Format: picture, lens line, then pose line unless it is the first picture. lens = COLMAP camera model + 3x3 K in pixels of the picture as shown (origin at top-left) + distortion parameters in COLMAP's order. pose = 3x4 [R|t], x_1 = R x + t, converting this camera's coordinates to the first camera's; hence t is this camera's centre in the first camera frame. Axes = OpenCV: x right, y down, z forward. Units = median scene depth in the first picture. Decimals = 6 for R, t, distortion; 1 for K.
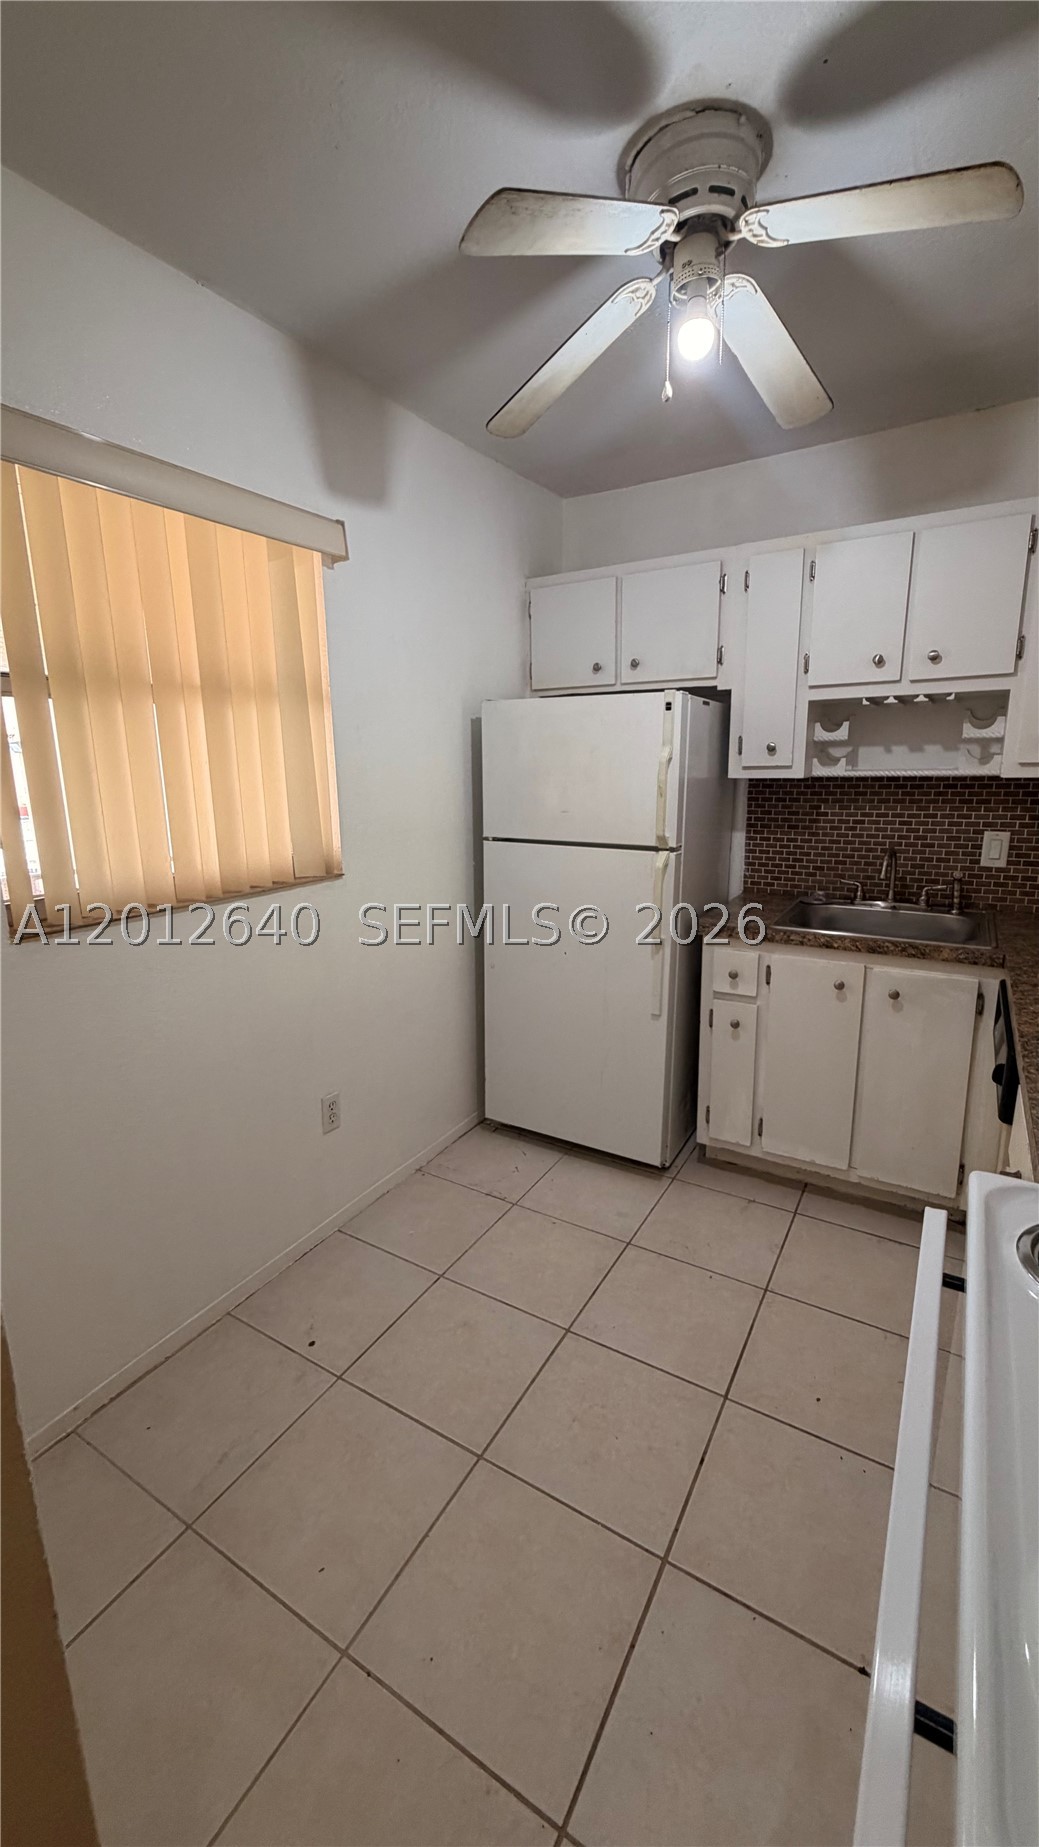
lens RADIAL K [[741.5, 0, 513.9], [0, 741.5, 919.8], [0, 0, 1]] dist [0.002271, -0.000579]
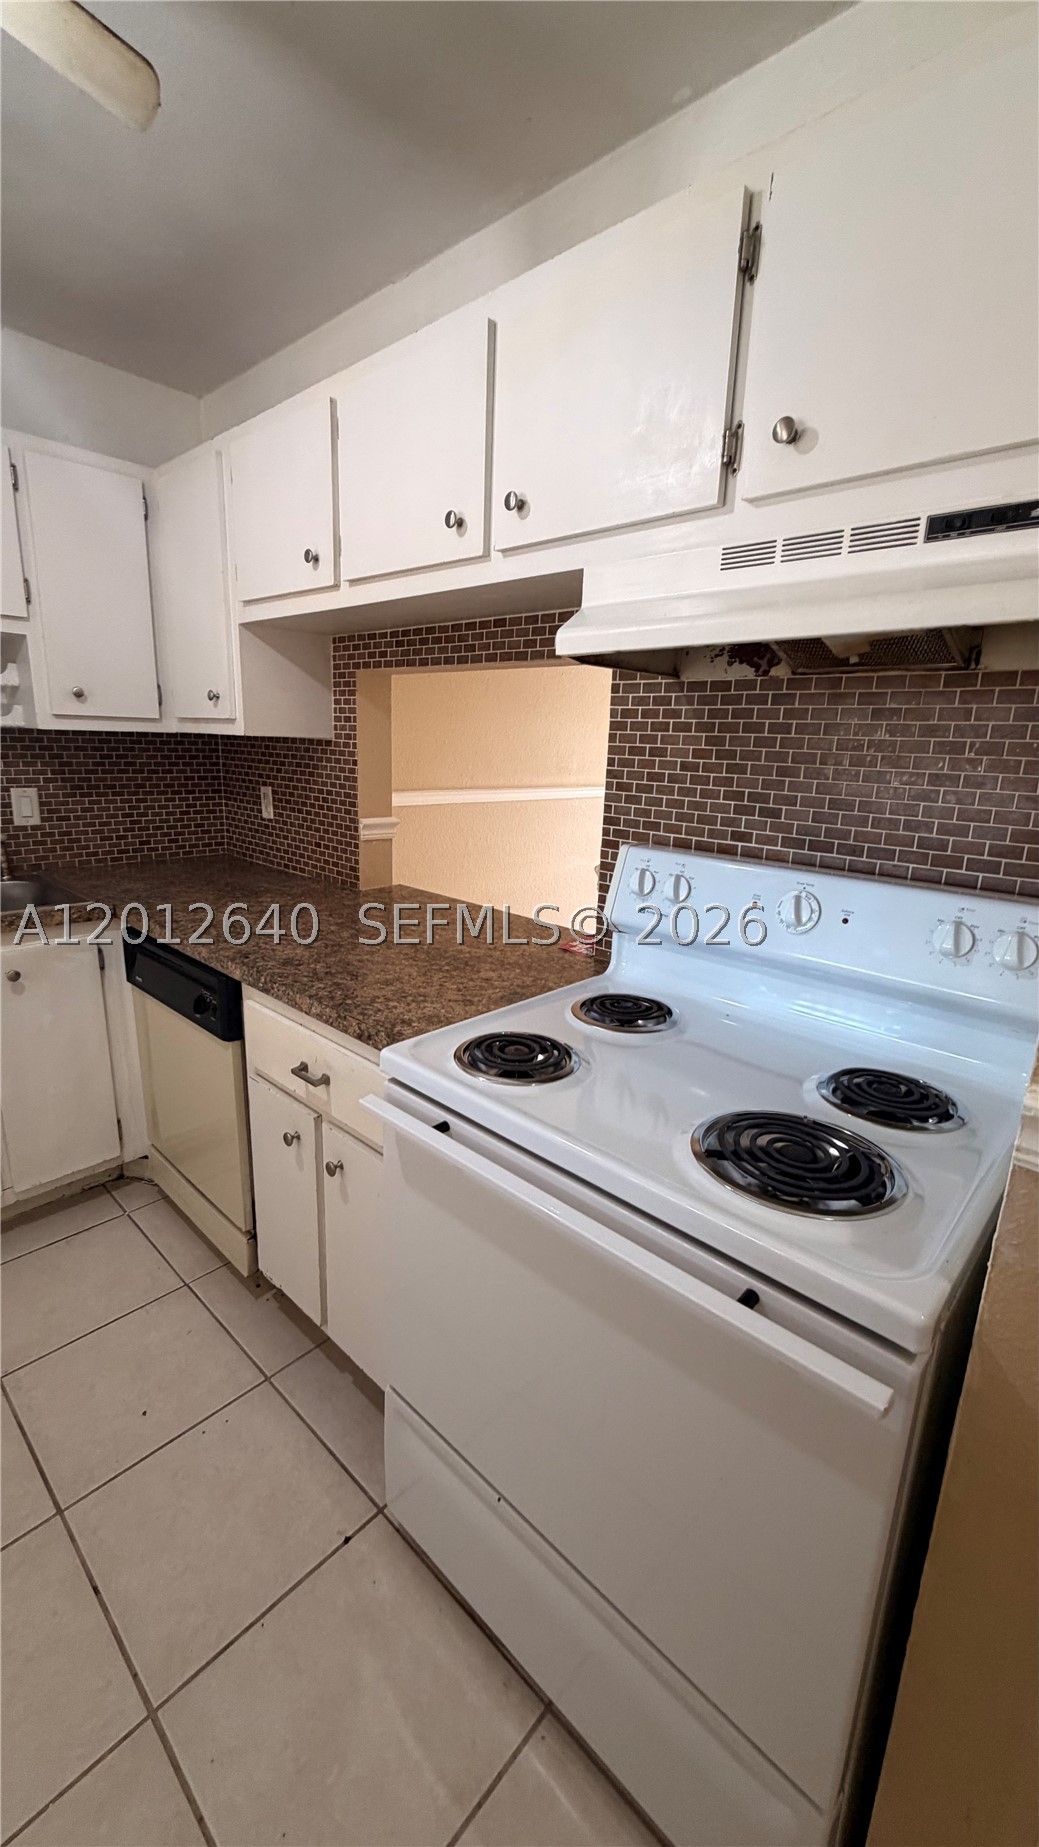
lens RADIAL K [[741.5, 0, 513.1], [0, 741.5, 930.0], [0, 0, 1]] dist [0.002271, -0.000579]
pose [[0.210352, -0.235395, 0.948863, -0.176057], [0.162403, 0.965507, 0.203521, -0.038063], [-0.964042, 0.111287, 0.241325, 0.205686]]
